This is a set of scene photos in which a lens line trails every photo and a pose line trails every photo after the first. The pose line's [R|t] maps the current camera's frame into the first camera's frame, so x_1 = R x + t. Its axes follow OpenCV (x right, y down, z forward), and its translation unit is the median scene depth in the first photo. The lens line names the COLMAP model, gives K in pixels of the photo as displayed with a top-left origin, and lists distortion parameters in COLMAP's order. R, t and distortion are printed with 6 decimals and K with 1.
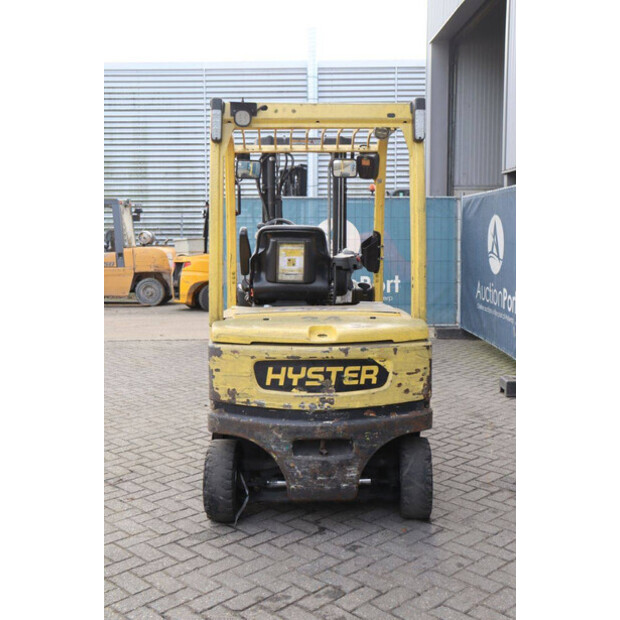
lens RADIAL K [[733.0, 0, 303.4], [0, 733.0, 307.9], [0, 0, 1]] dist [0.000846, 0.000000]
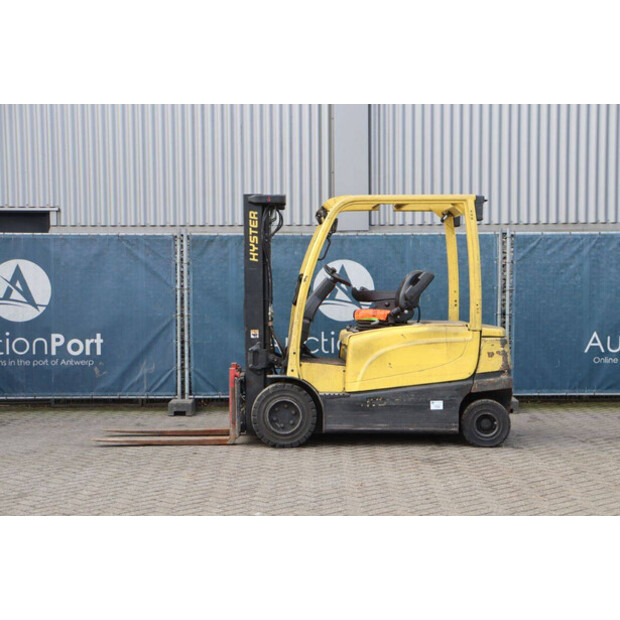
lens RADIAL K [[1127.0, 0, 309.6], [0, 1127.0, 307.0], [0, 0, 1]] dist [0.270139, 0.000000]
pose [[-0.004375, -0.016805, 0.999849, -2.888947], [0.104101, 0.994419, 0.017169, -0.120905], [-0.994557, 0.104161, -0.002601, 1.492408]]
